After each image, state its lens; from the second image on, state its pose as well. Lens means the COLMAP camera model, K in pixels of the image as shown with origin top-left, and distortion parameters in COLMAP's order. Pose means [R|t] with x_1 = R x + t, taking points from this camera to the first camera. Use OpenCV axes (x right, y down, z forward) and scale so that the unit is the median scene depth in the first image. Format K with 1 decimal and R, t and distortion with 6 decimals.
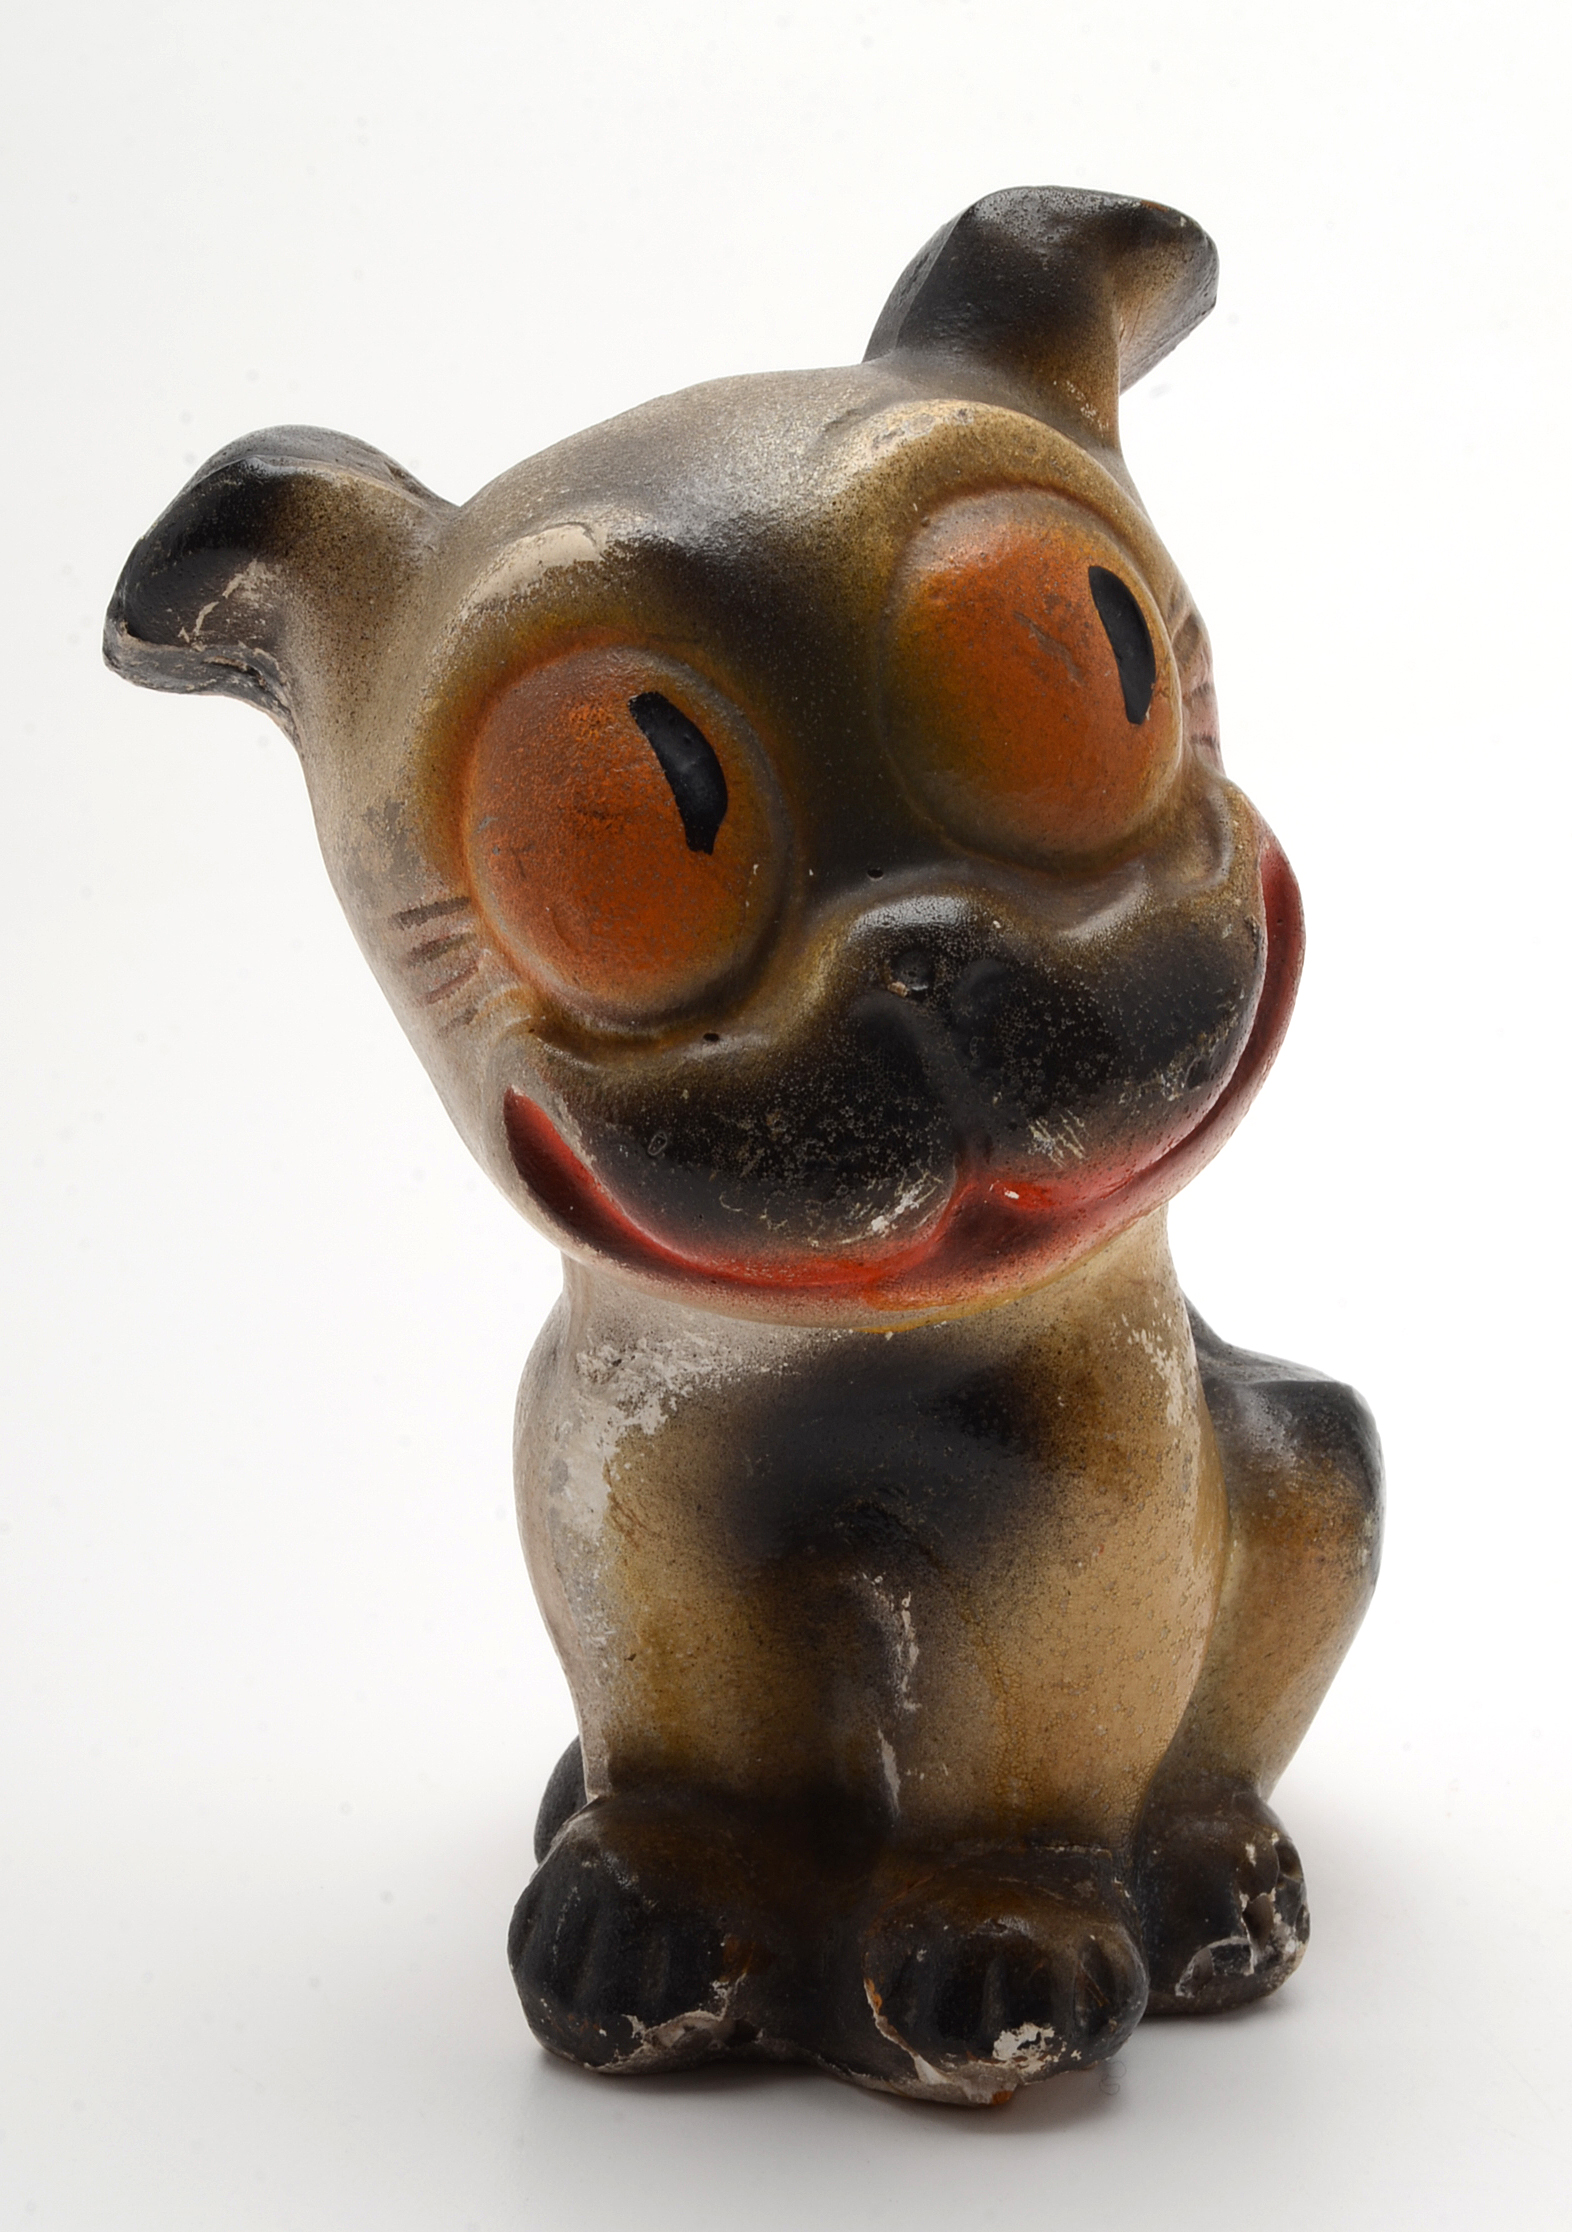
lens RADIAL K [[5022.7, 0, 736.2], [0, 5022.7, 967.8], [0, 0, 1]] dist [0.007413, 0.000000]
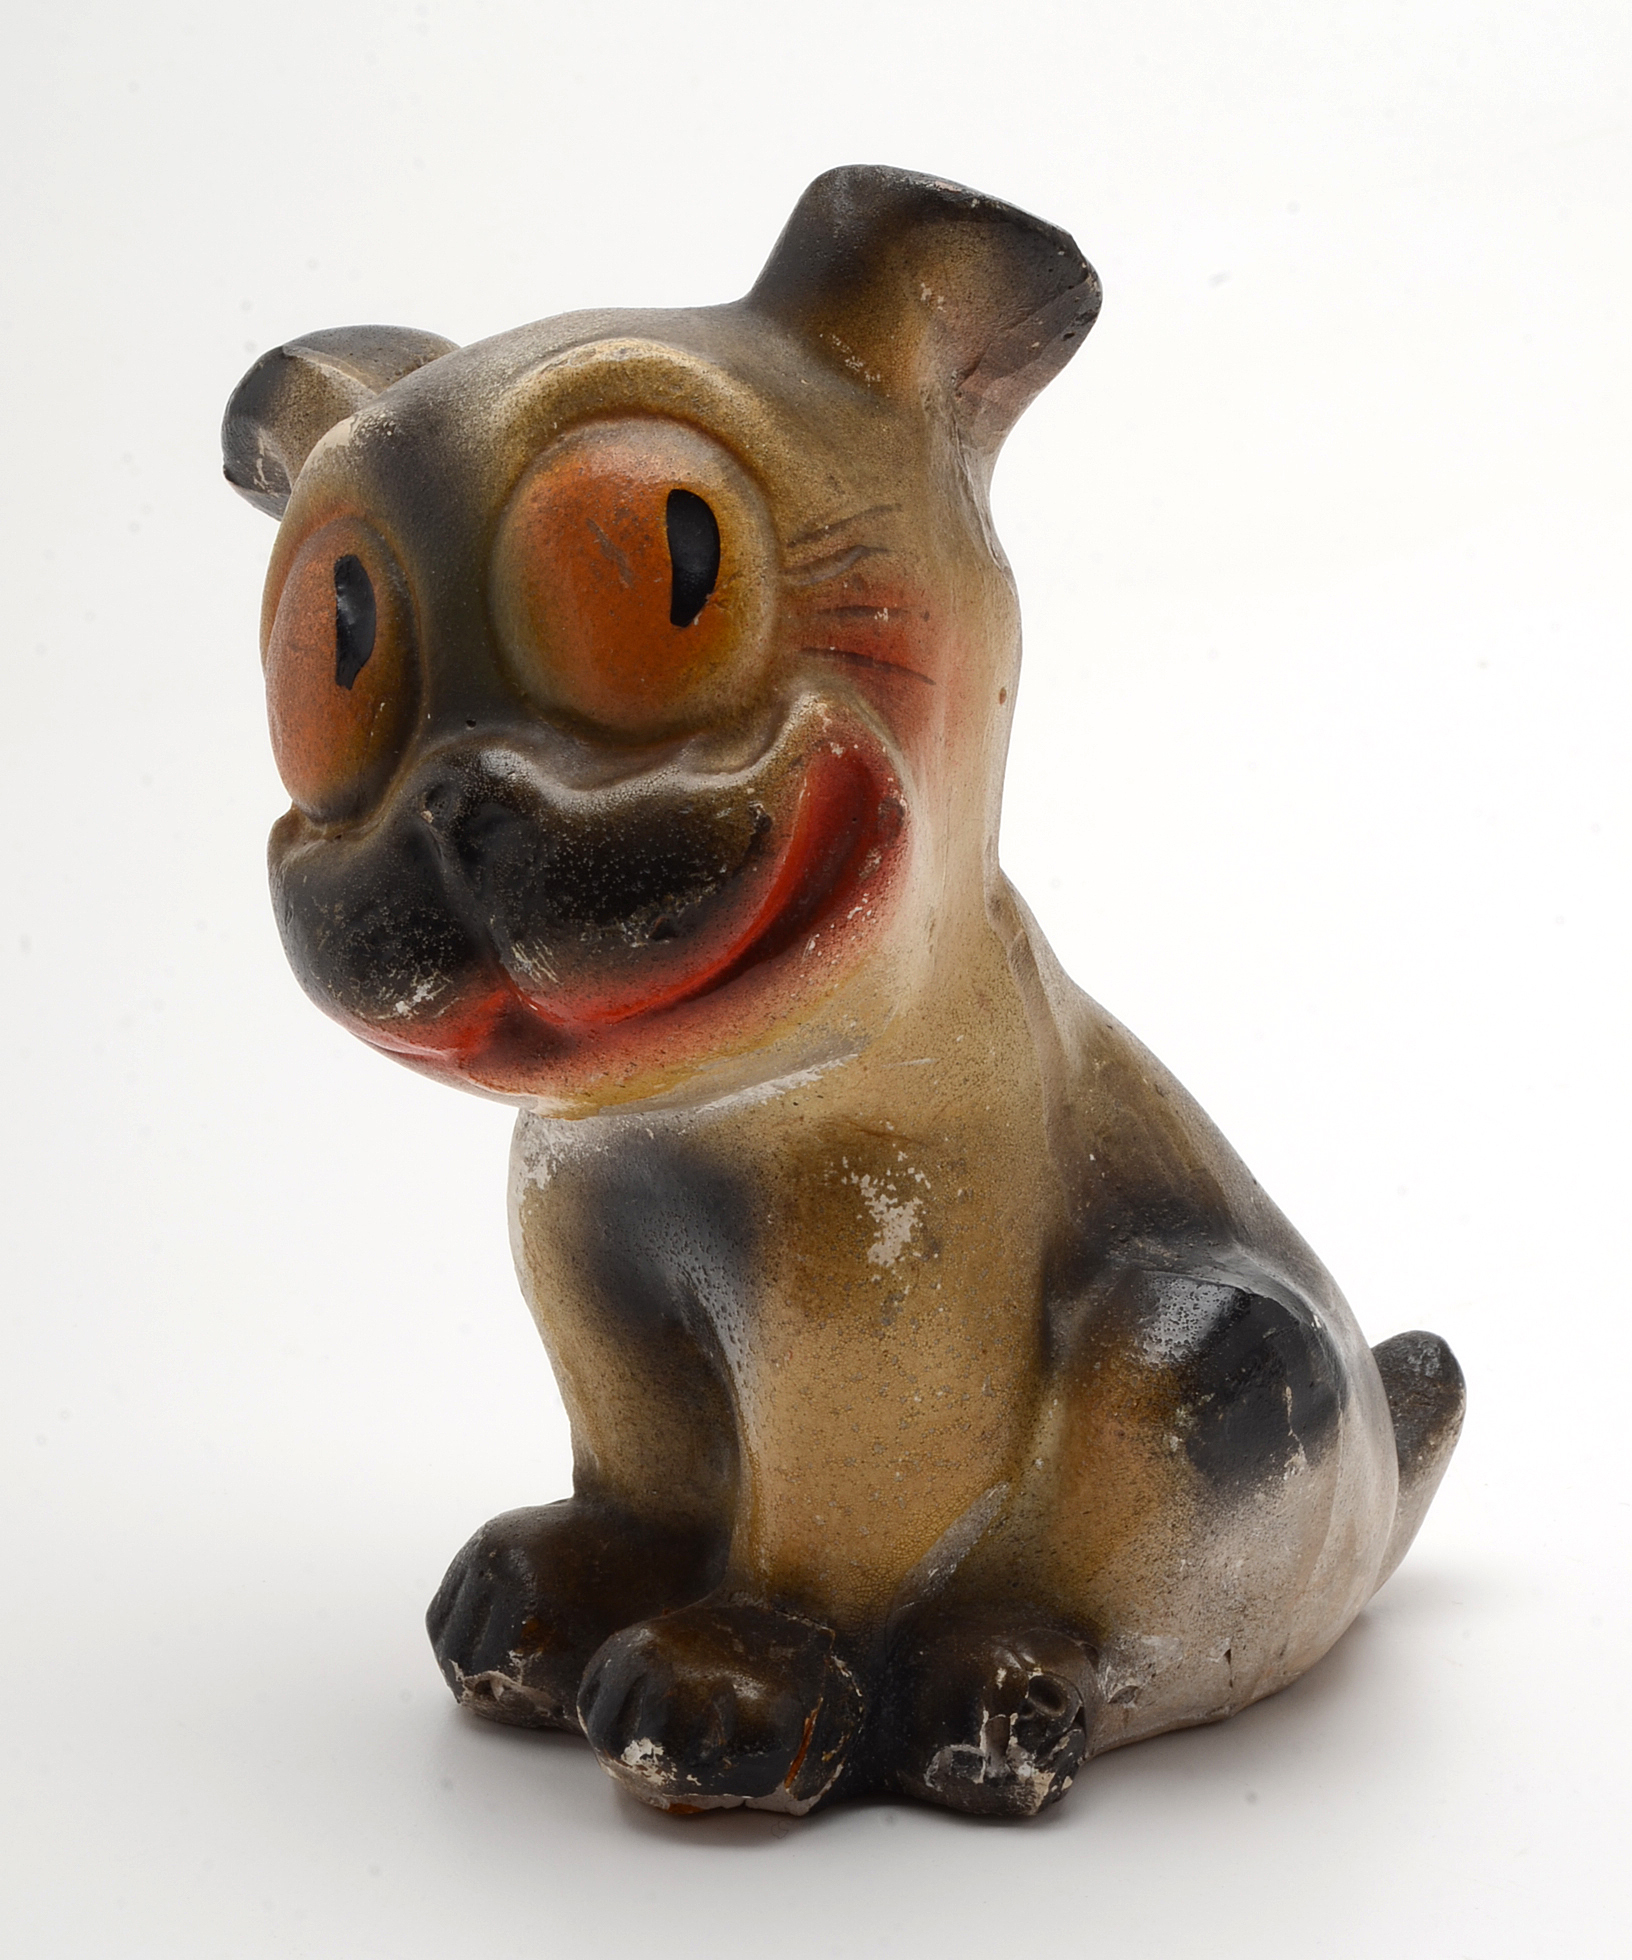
lens RADIAL K [[5203.1, 0, 822.0], [0, 5203.1, 877.5], [0, 0, 1]] dist [0.046827, 0.000000]
pose [[0.757834, 0.139508, -0.637358, 0.866322], [-0.141323, 0.988780, 0.048392, -0.052985], [0.636958, 0.053400, 0.769047, 0.092918]]
